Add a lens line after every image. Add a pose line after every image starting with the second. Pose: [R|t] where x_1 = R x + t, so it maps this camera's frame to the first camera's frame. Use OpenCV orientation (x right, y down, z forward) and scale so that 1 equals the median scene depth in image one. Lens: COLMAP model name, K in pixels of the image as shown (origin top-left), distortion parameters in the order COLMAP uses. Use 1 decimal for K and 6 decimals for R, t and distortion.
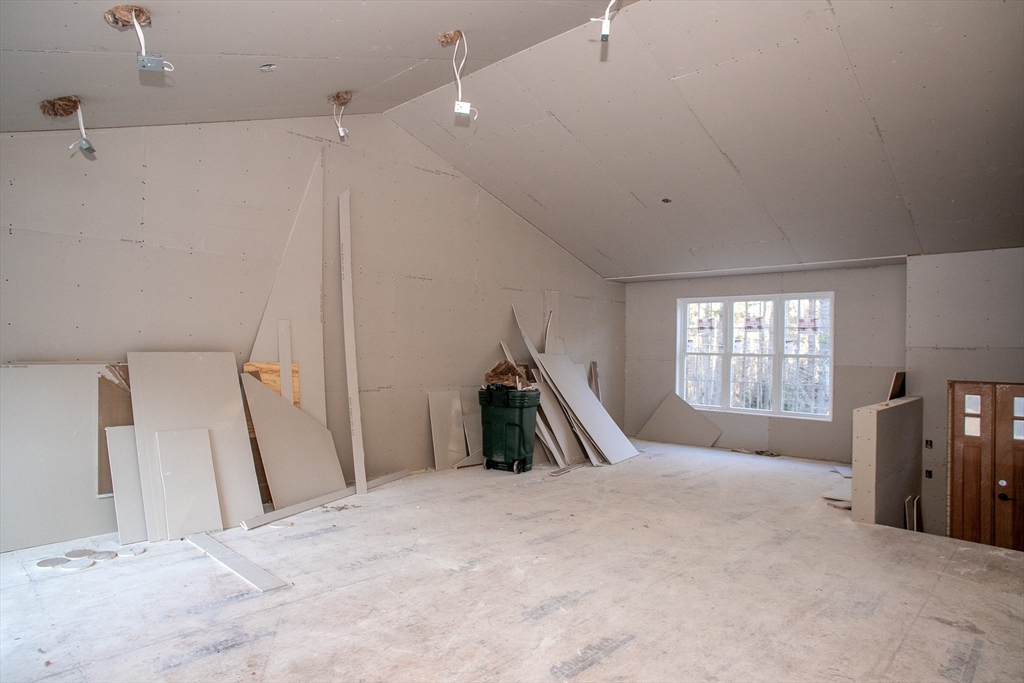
lens RADIAL K [[600.2, 0, 491.2], [0, 600.2, 343.4], [0, 0, 1]] dist [-0.063142, 0.045987]
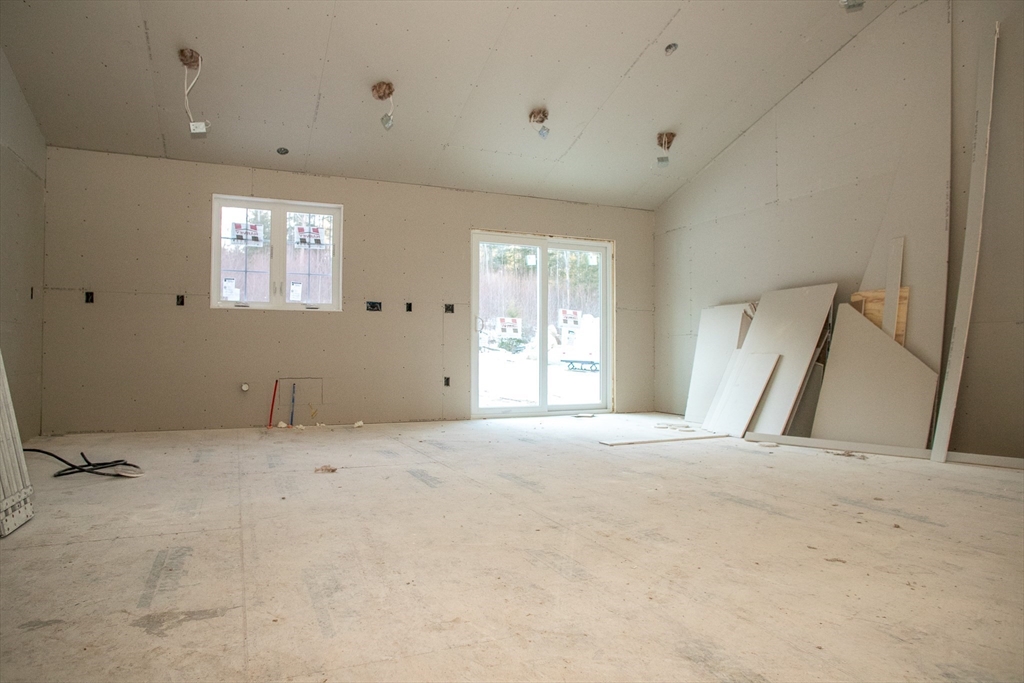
lens RADIAL K [[613.1, 0, 494.4], [0, 613.1, 341.6], [0, 0, 1]] dist [-0.077134, 0.053459]
pose [[-0.379133, -0.038369, -0.924546, 0.834964], [-0.003773, 0.999196, -0.039920, 0.185066], [0.925334, -0.011647, -0.378973, 1.030869]]
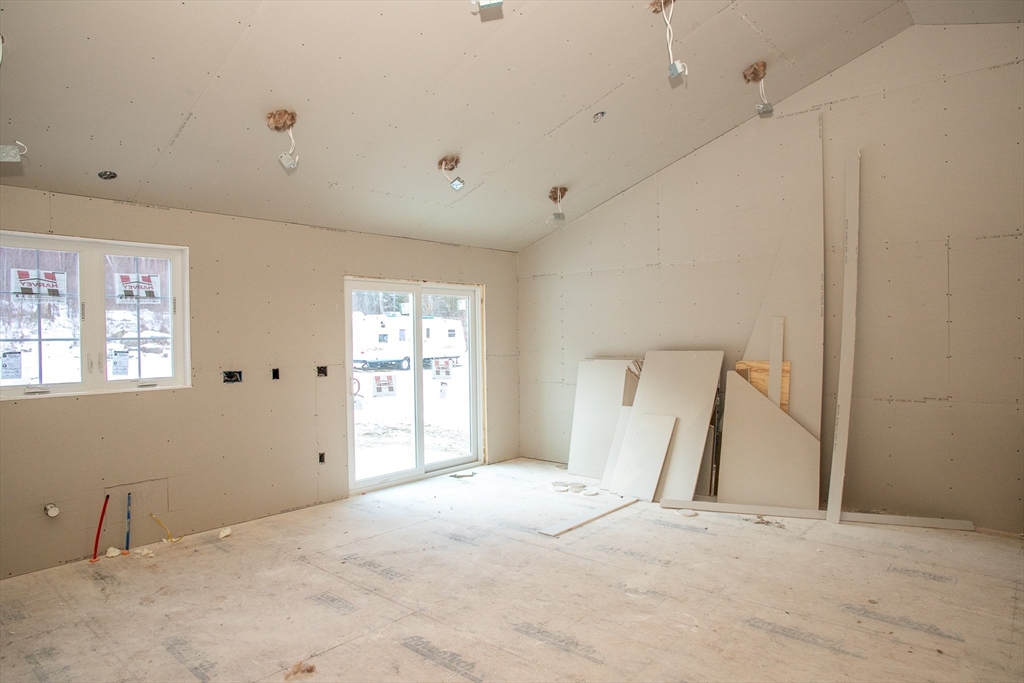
lens RADIAL K [[611.8, 0, 523.5], [0, 611.8, 341.3], [0, 0, 1]] dist [-0.082291, 0.058438]
pose [[0.066132, -0.011358, -0.997746, 0.767579], [0.021936, 0.999710, -0.009926, 0.000989], [0.997570, -0.021230, 0.066362, 0.687478]]
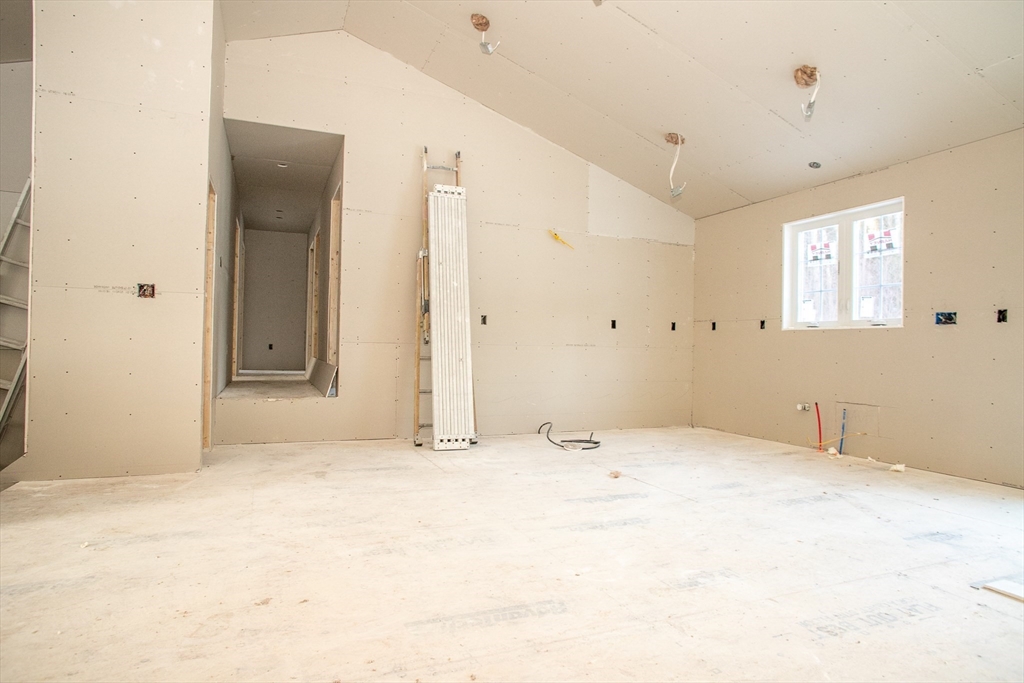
lens RADIAL K [[588.8, 0, 512.0], [0, 588.8, 341.5], [0, 0, 1]] dist [-0.074724, 0.055995]
pose [[-0.924463, -0.031652, 0.379956, -0.071404], [-0.037322, 0.999275, -0.007562, 0.122688], [-0.379441, -0.021172, -0.924974, 1.461597]]
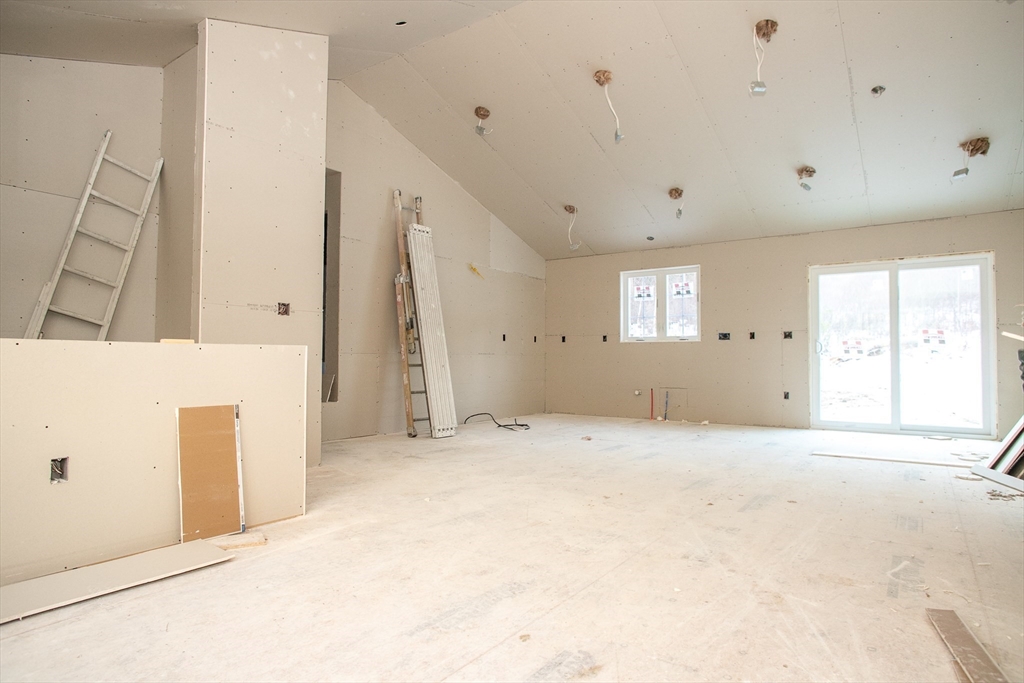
lens RADIAL K [[588.8, 0, 512.0], [0, 588.8, 341.5], [0, 0, 1]] dist [-0.074724, 0.055995]
pose [[-0.985616, -0.027360, -0.166770, 0.577902], [-0.021191, 0.999028, -0.038661, 0.146750], [0.167666, -0.034571, -0.985238, 1.931519]]
